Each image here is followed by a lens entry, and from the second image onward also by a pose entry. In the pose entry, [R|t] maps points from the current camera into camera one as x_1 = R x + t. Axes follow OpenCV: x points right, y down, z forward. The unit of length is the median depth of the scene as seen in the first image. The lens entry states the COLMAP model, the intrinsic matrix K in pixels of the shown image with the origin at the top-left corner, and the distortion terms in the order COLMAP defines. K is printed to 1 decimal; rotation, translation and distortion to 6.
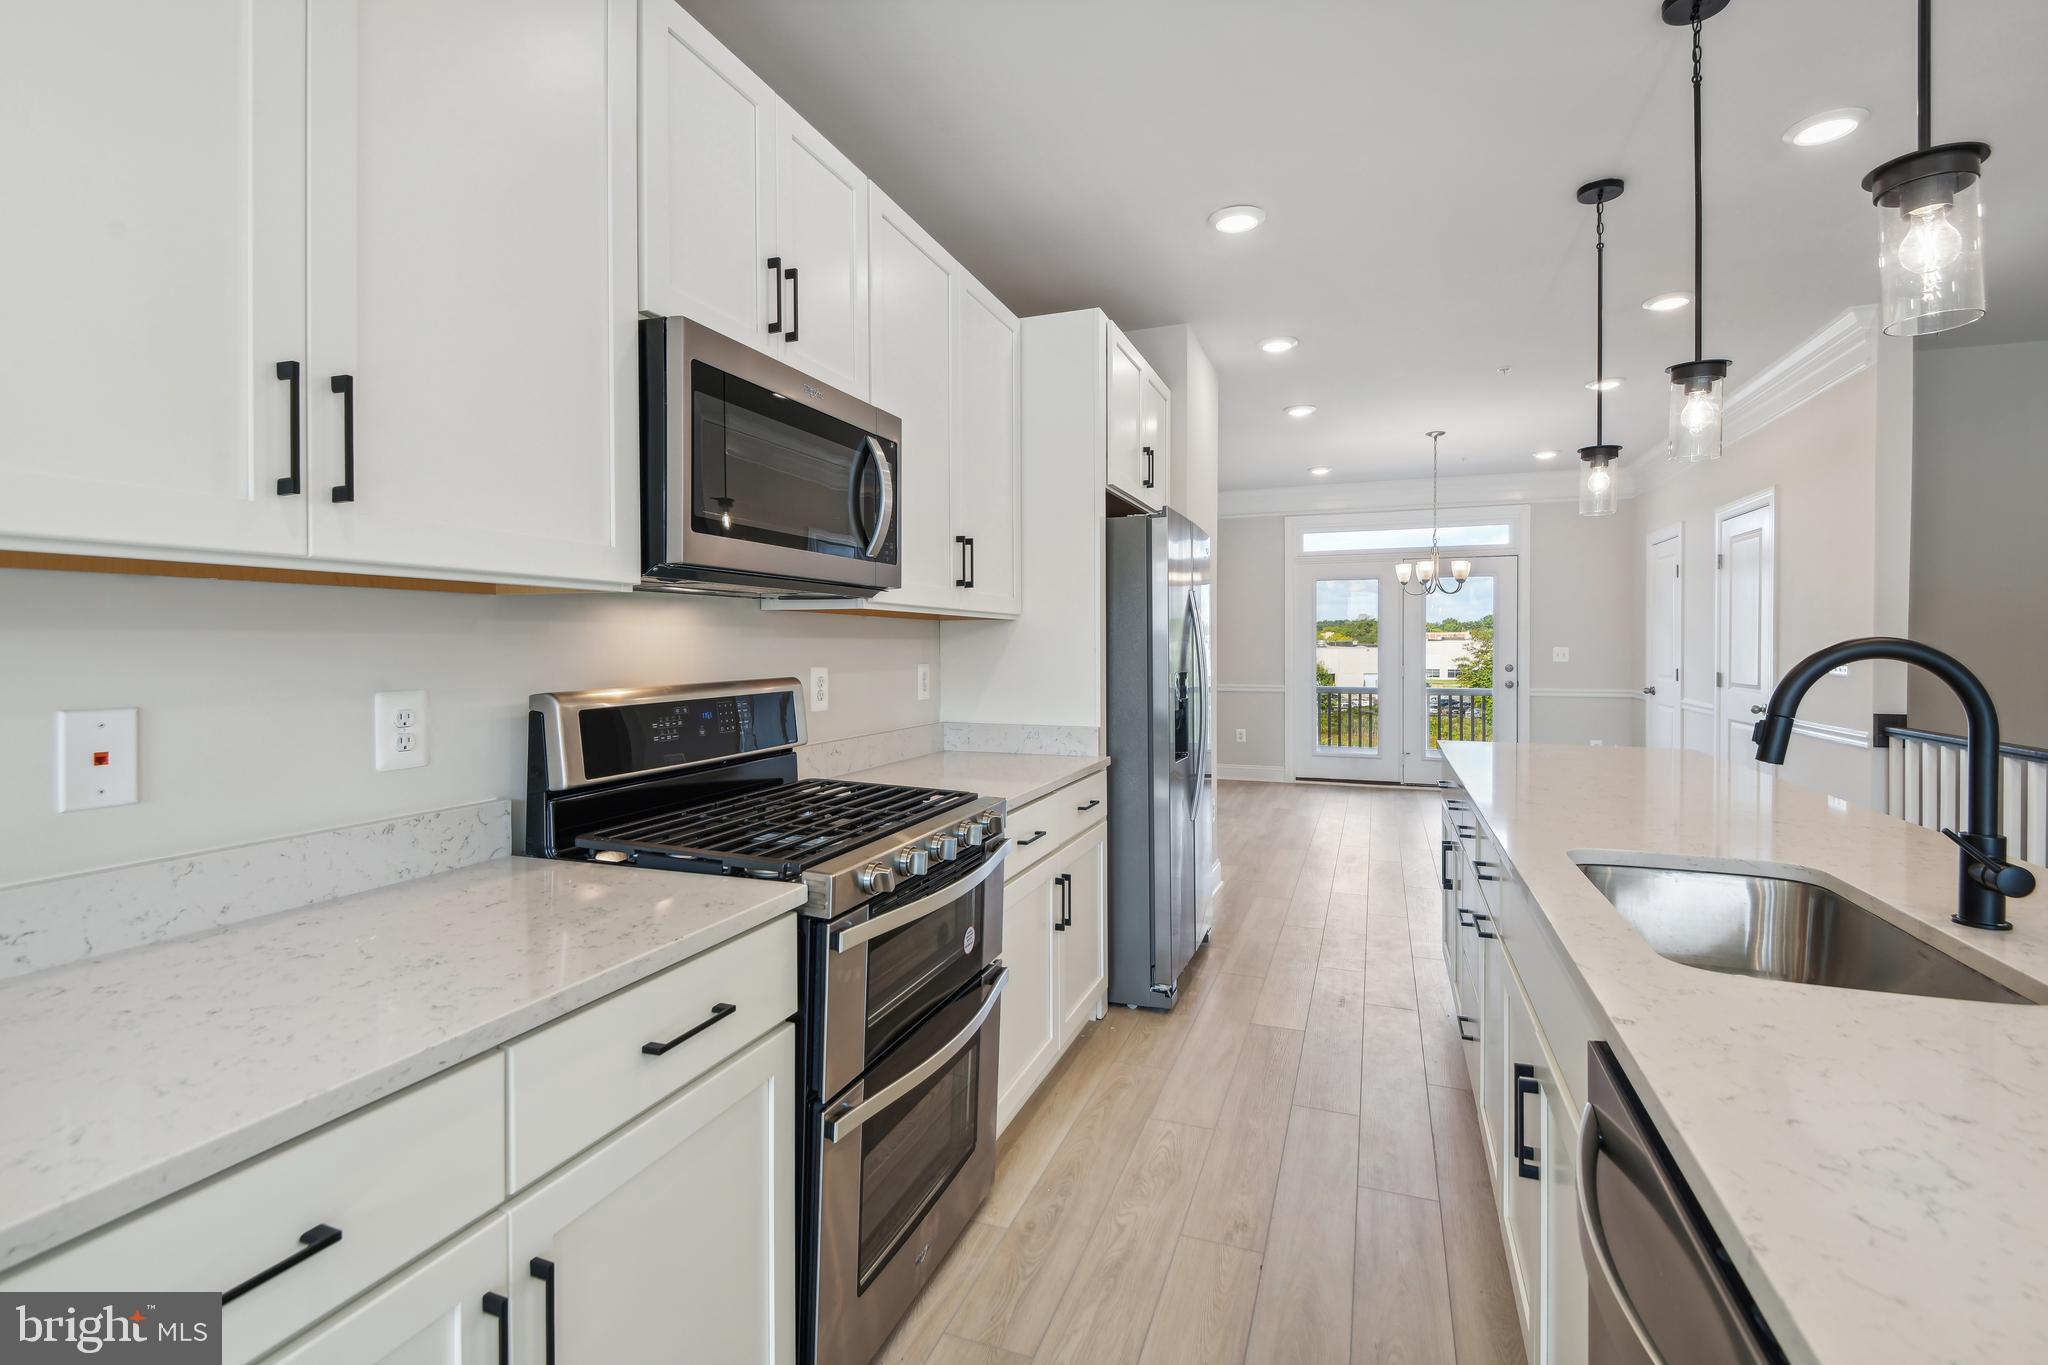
lens RADIAL K [[946.9, 0, 1028.4], [0, 946.9, 657.6], [0, 0, 1]] dist [0.001606, -0.000045]
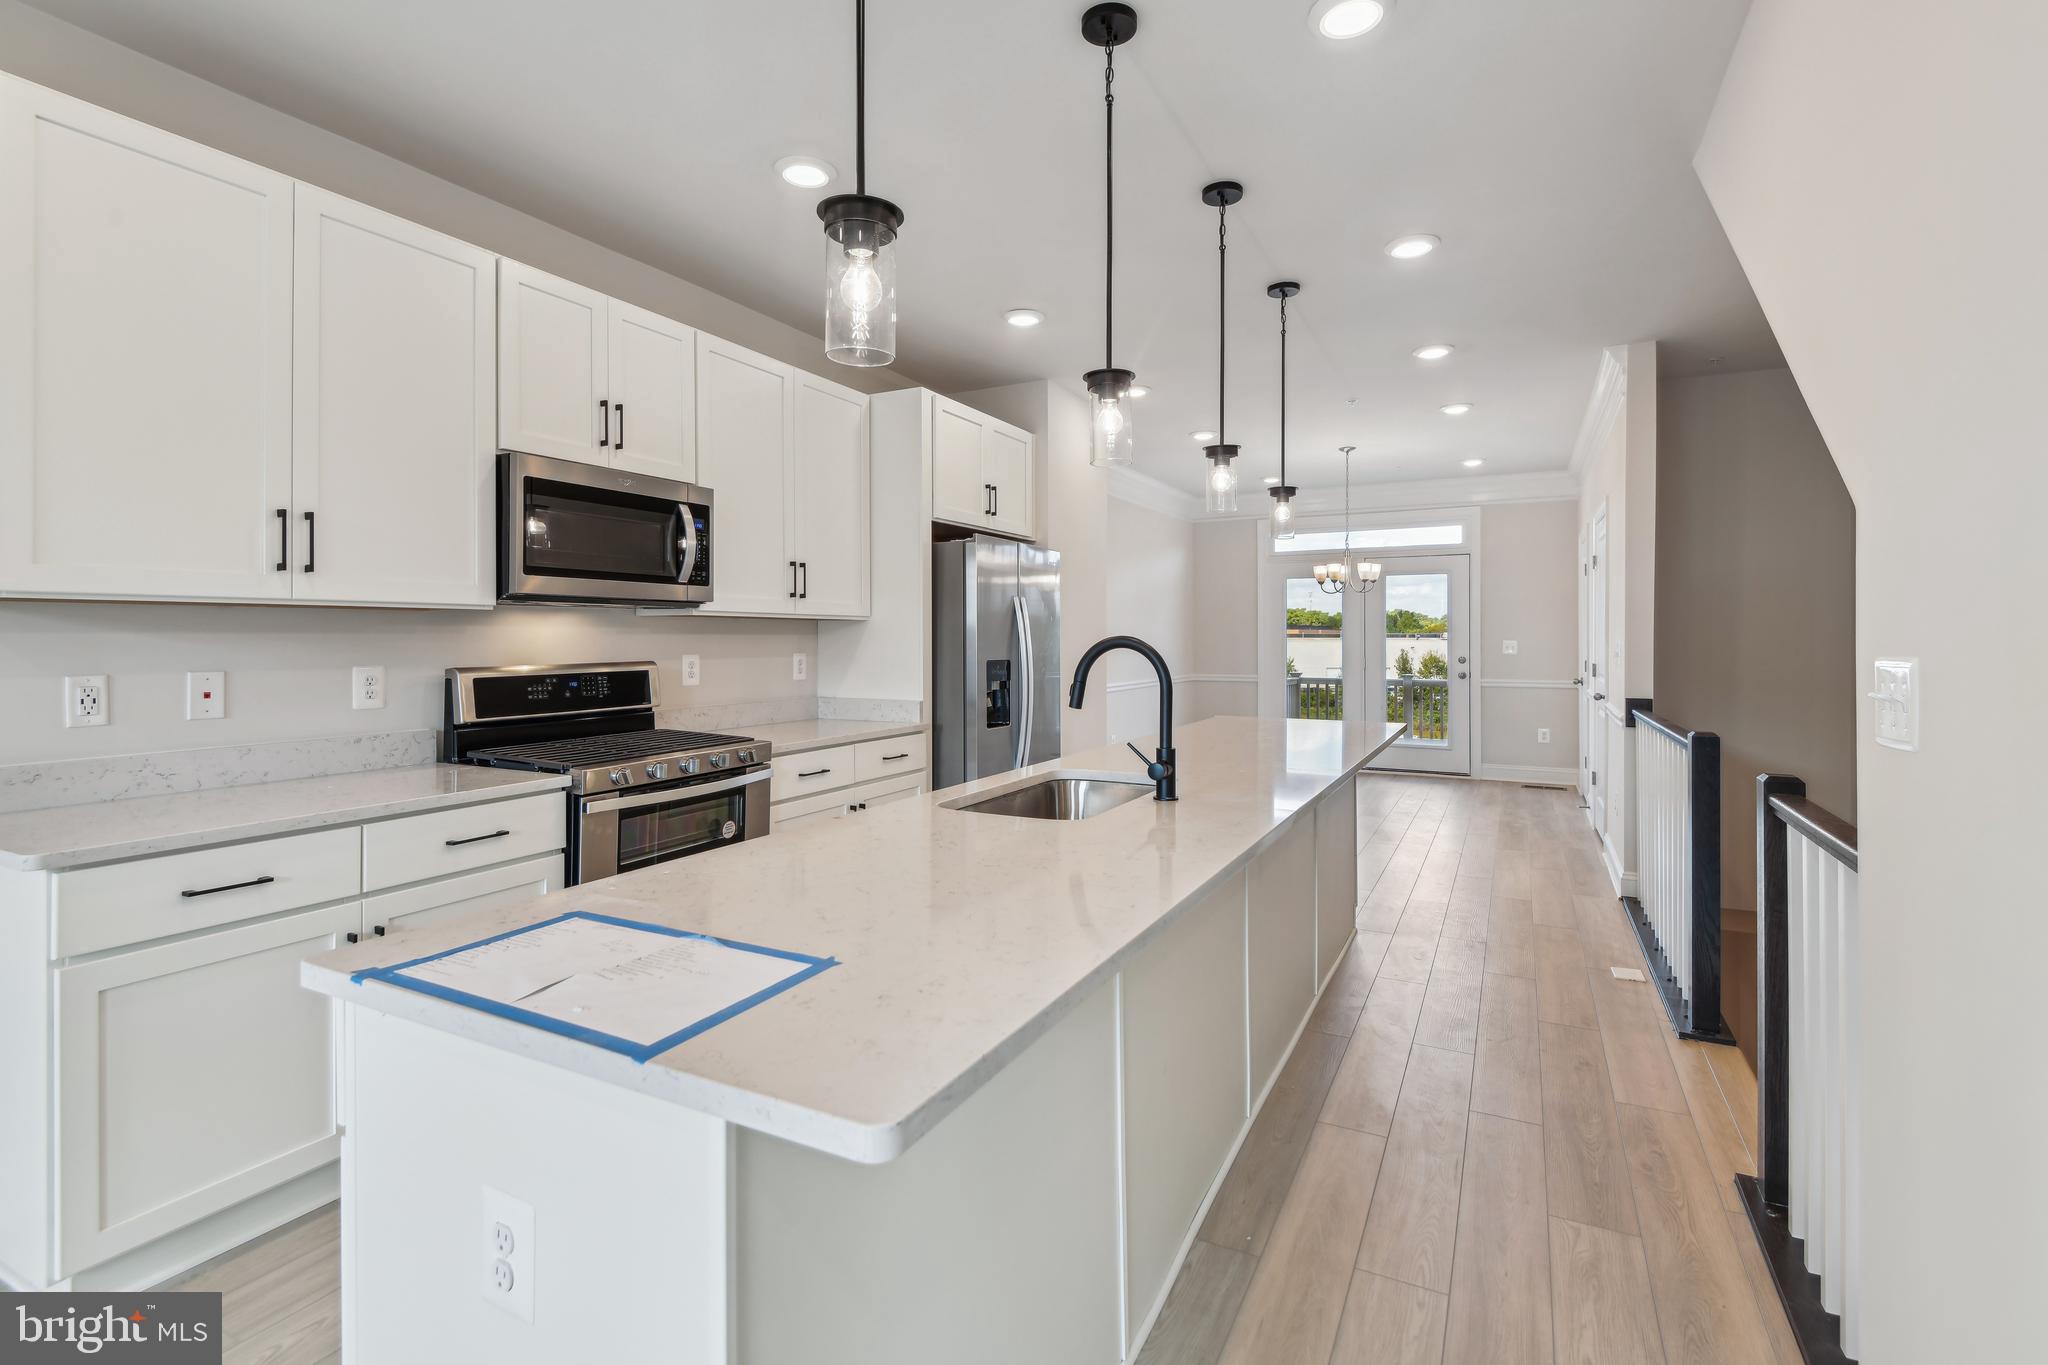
lens RADIAL K [[951.4, 0, 1026.1], [0, 951.4, 640.4], [0, 0, 1]] dist [0.001424, -0.000284]
pose [[0.992658, 0.001567, -0.120944, 0.564612], [-0.002667, 0.999957, -0.008927, 0.000143], [0.120925, 0.009184, 0.992619, -0.457126]]
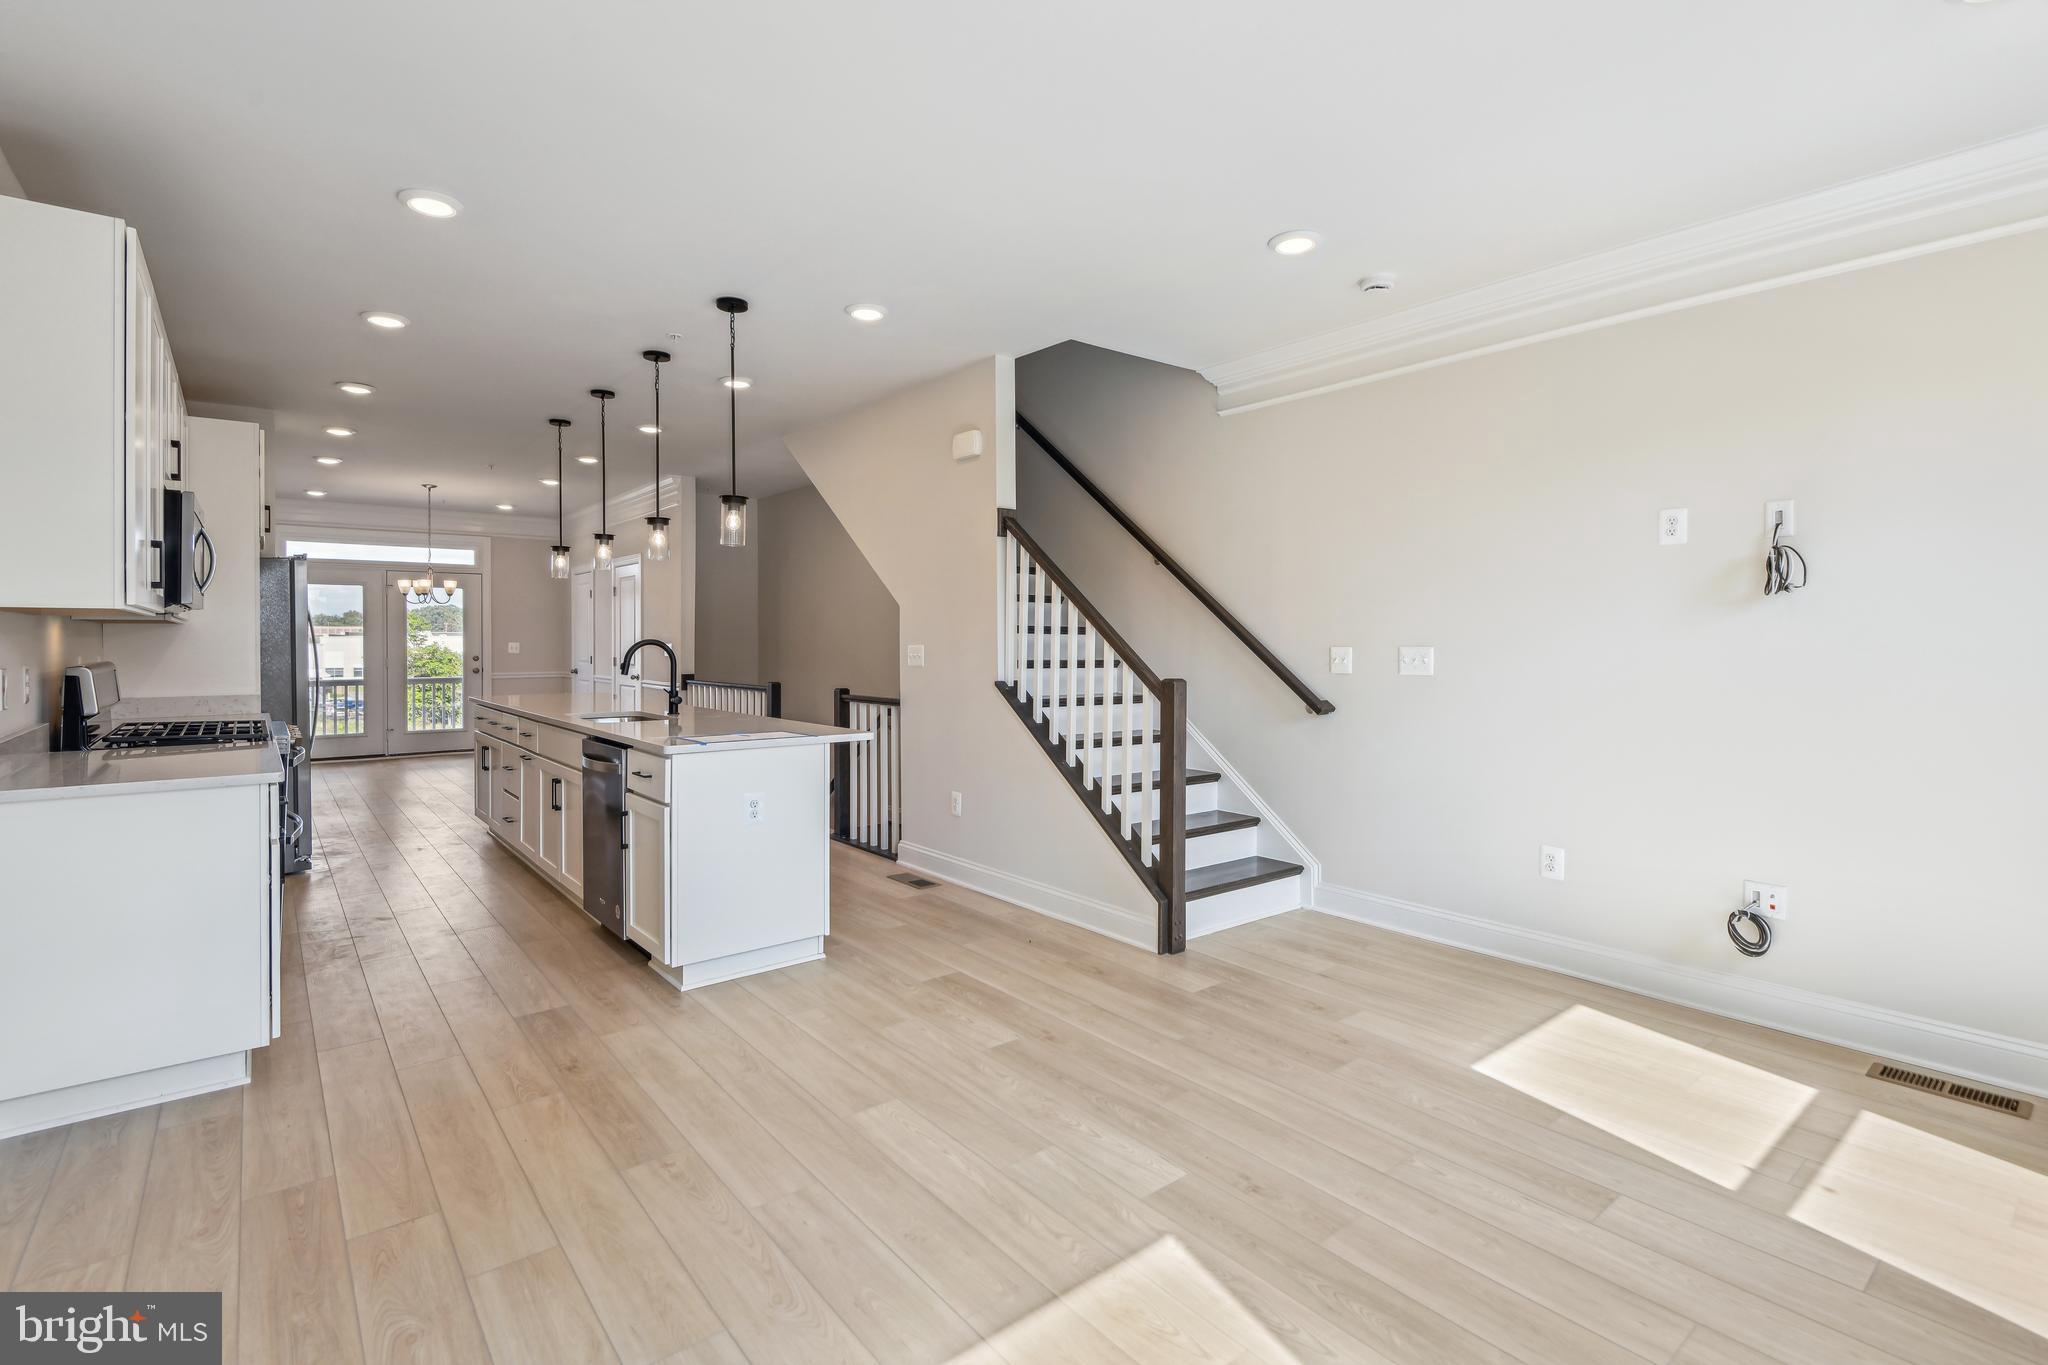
lens RADIAL K [[951.4, 0, 1026.1], [0, 951.4, 640.4], [0, 0, 1]] dist [0.001424, -0.000284]
pose [[0.509698, -0.001146, 0.860353, -0.925965], [0.012924, 0.999896, -0.006324, 0.016157], [-0.860257, 0.014343, 0.509660, -1.291266]]
